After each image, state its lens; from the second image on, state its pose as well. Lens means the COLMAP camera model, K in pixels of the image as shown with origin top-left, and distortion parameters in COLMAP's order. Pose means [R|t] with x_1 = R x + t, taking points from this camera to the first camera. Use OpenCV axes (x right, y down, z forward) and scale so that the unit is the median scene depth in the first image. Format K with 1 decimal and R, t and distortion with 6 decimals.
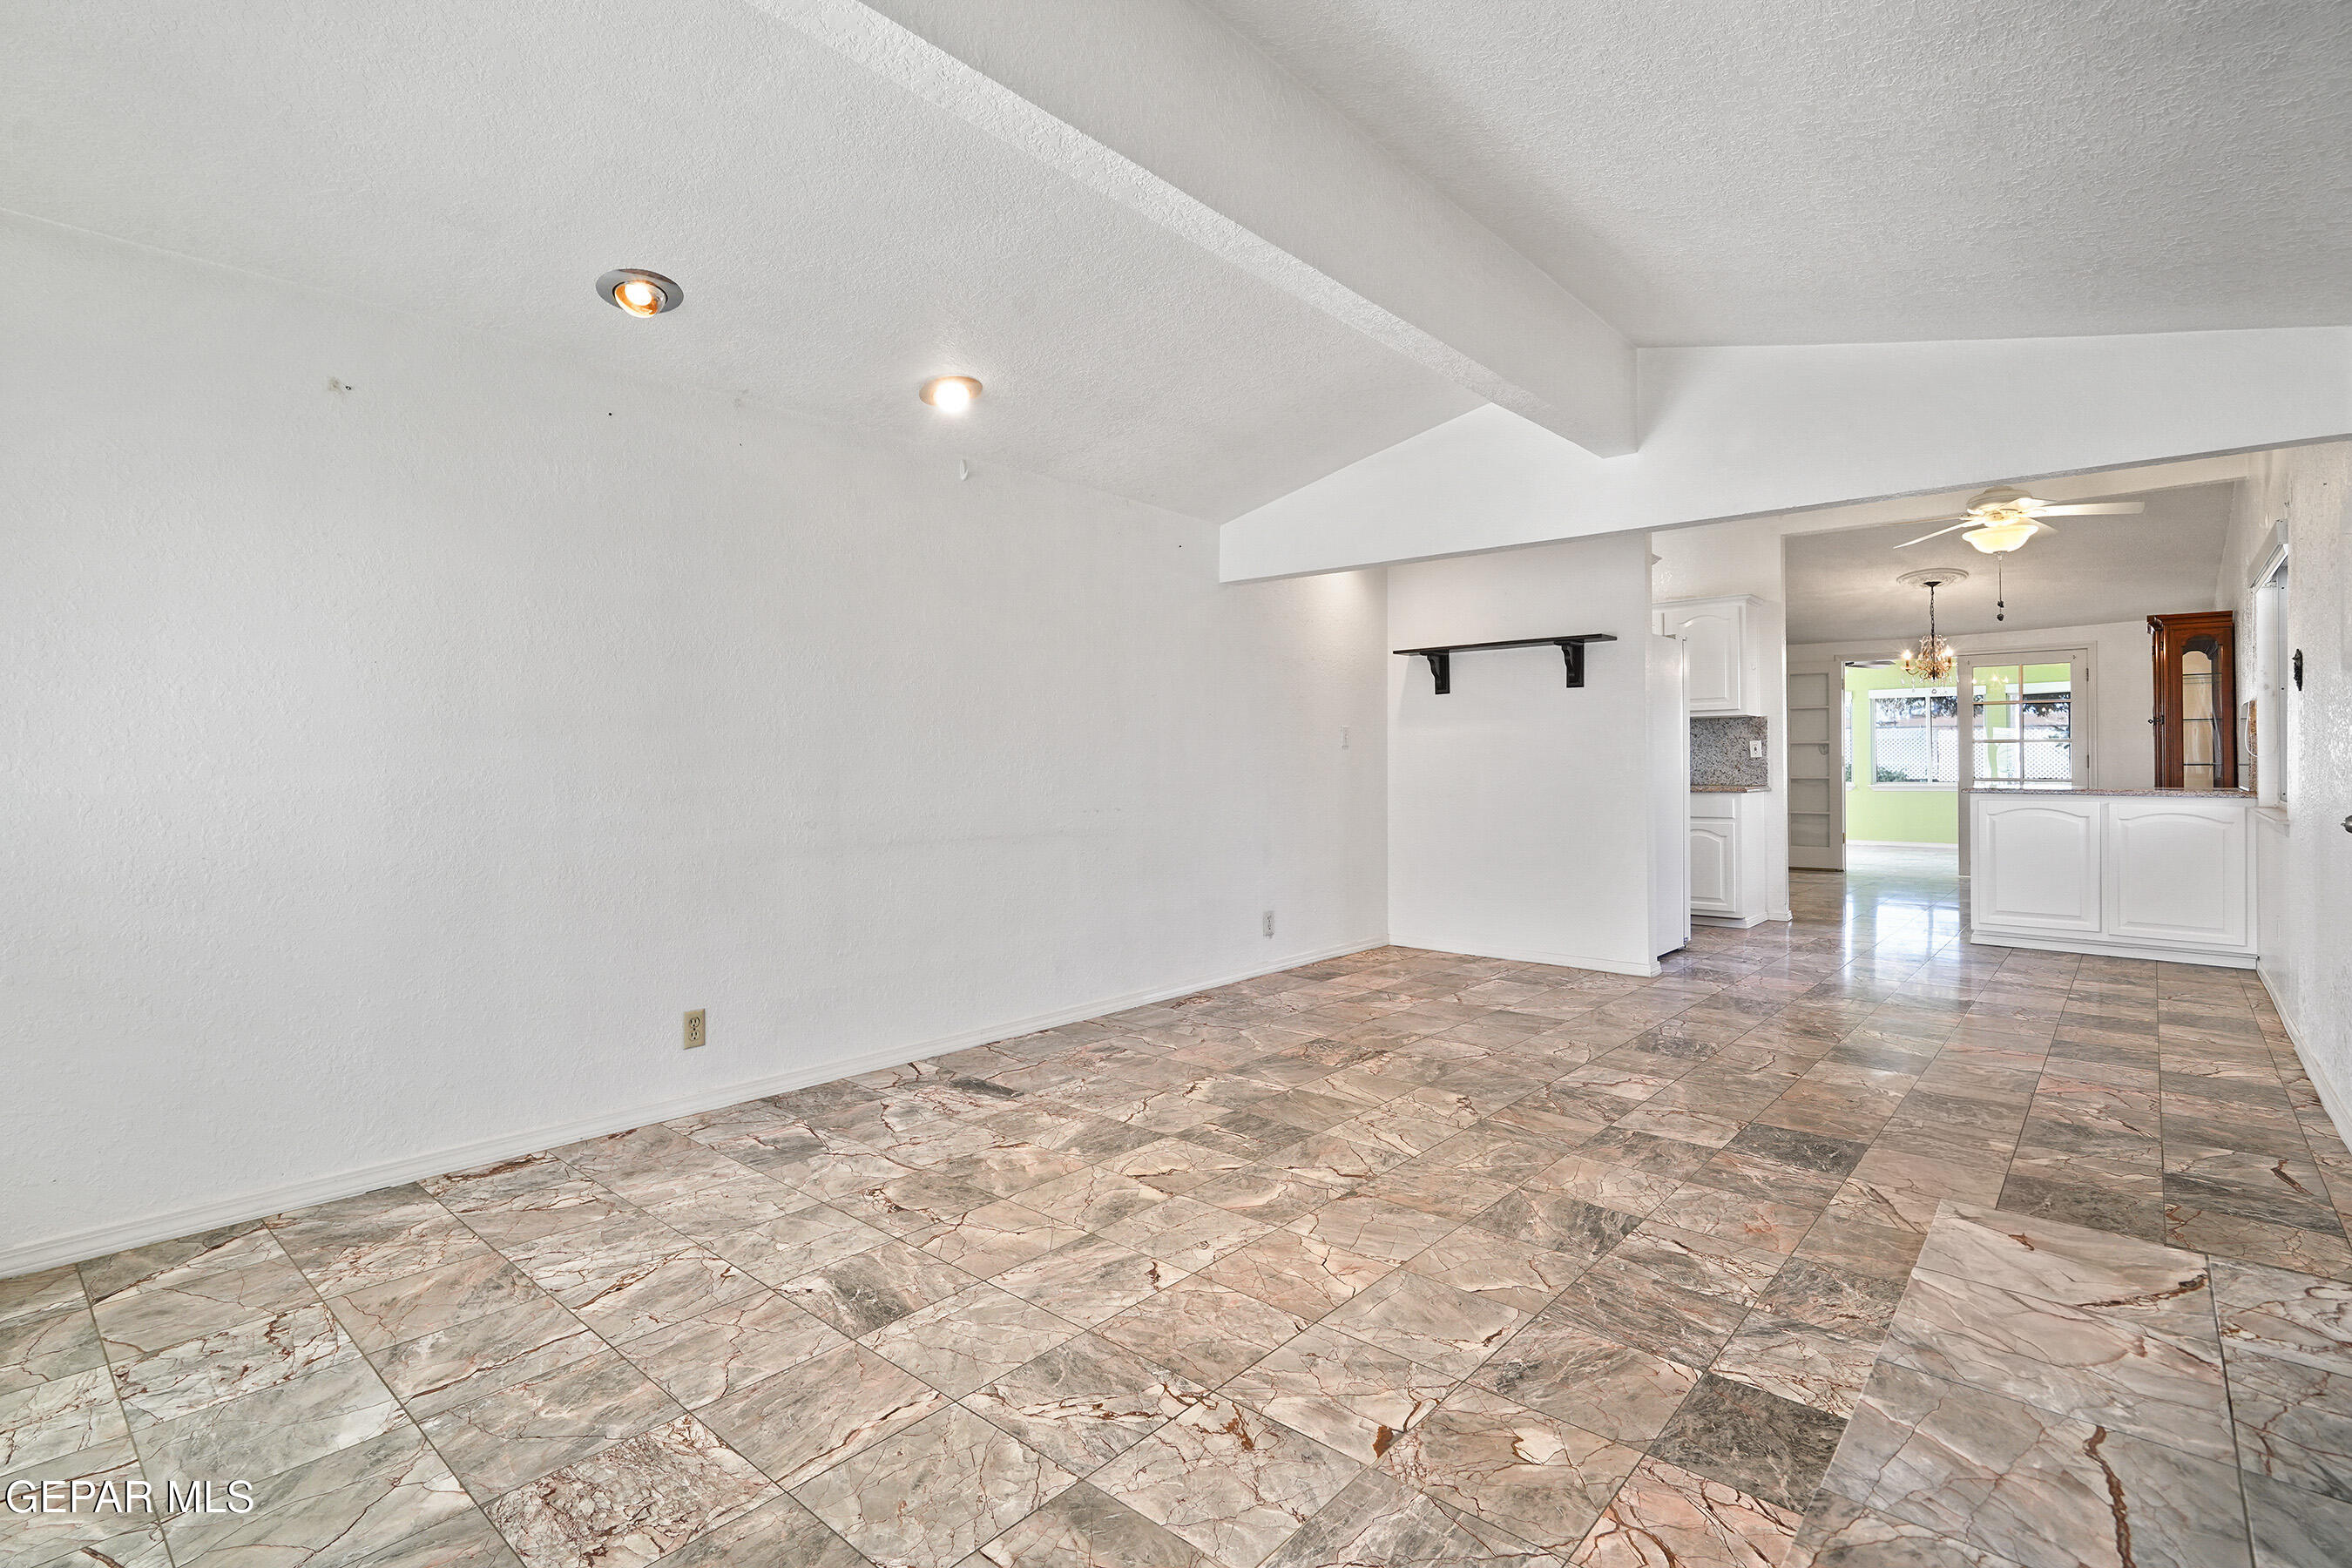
lens RADIAL K [[1094.6, 0, 1192.1], [0, 1094.6, 758.6], [0, 0, 1]] dist [-0.001535, 0.001233]
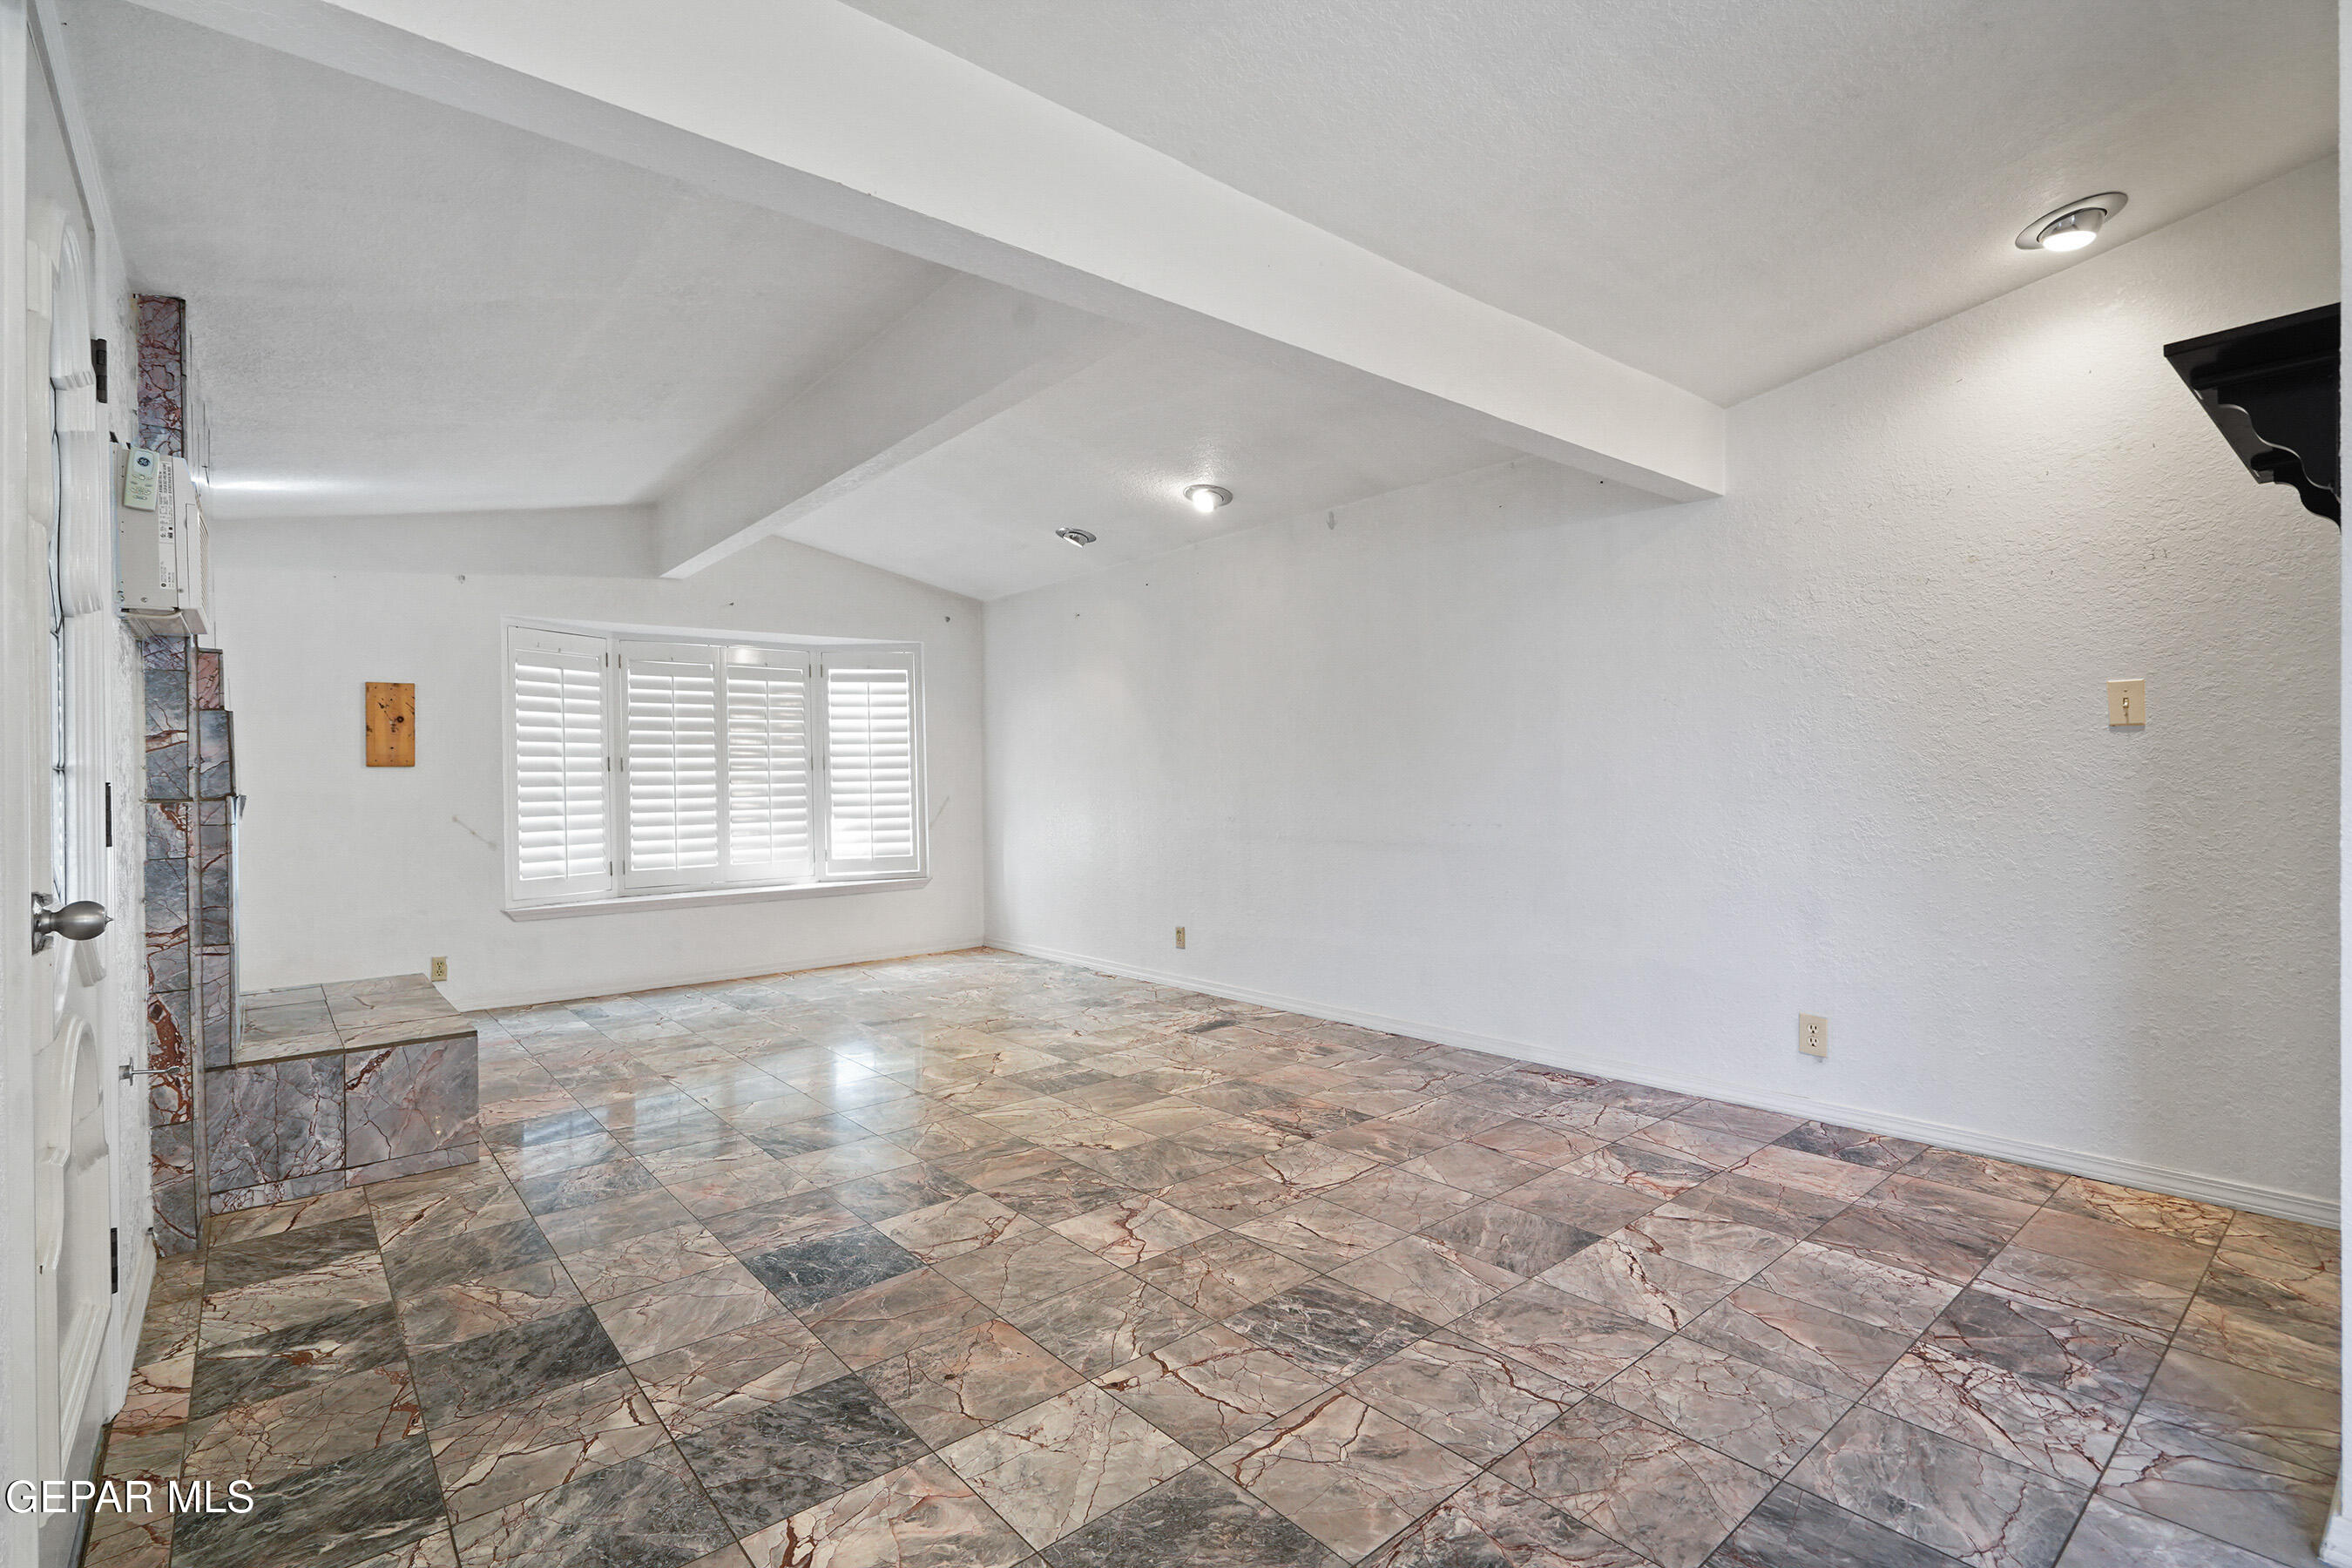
lens RADIAL K [[1094.6, 0, 1185.2], [0, 1094.6, 792.8], [0, 0, 1]] dist [-0.001535, 0.001233]
pose [[-0.150141, 0.017296, -0.988513, 1.254521], [0.020841, 0.999680, 0.014326, 0.003756], [0.988445, -0.018450, -0.150454, 1.332856]]
